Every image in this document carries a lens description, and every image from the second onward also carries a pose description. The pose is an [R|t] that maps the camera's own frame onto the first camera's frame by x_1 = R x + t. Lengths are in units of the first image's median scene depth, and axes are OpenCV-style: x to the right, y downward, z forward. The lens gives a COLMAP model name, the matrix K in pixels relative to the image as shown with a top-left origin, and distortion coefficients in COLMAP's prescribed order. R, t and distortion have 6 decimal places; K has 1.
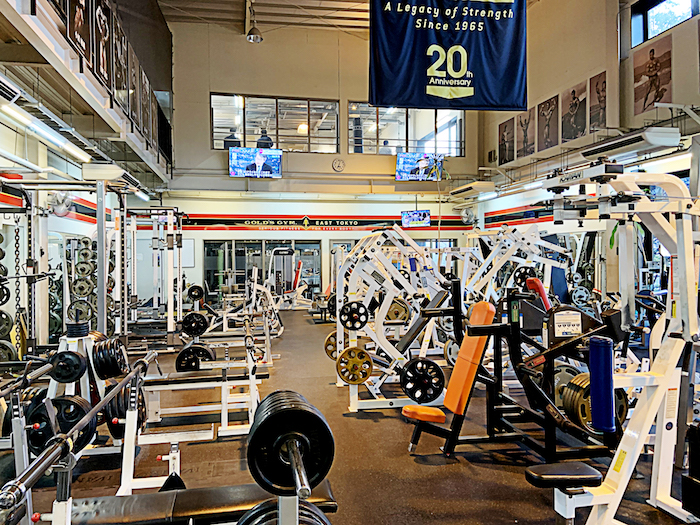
lens RADIAL K [[529.9, 0, 332.6], [0, 529.9, 258.0], [0, 0, 1]] dist [0.037522, -0.006419]
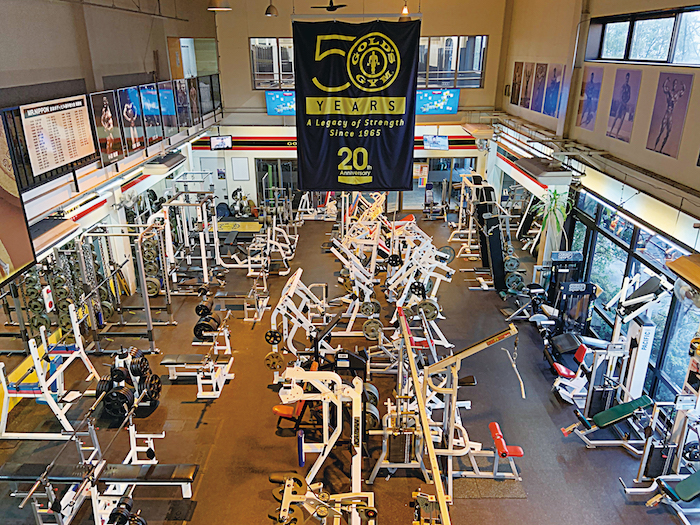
lens RADIAL K [[529.9, 0, 345.2], [0, 529.9, 258.9], [0, 0, 1]] dist [0.037522, -0.006419]
pose [[0.982003, 0.072496, -0.174400, 0.458747], [-0.004659, 0.932414, 0.361361, -0.628917], [0.188810, -0.354045, 0.915971, -0.387833]]
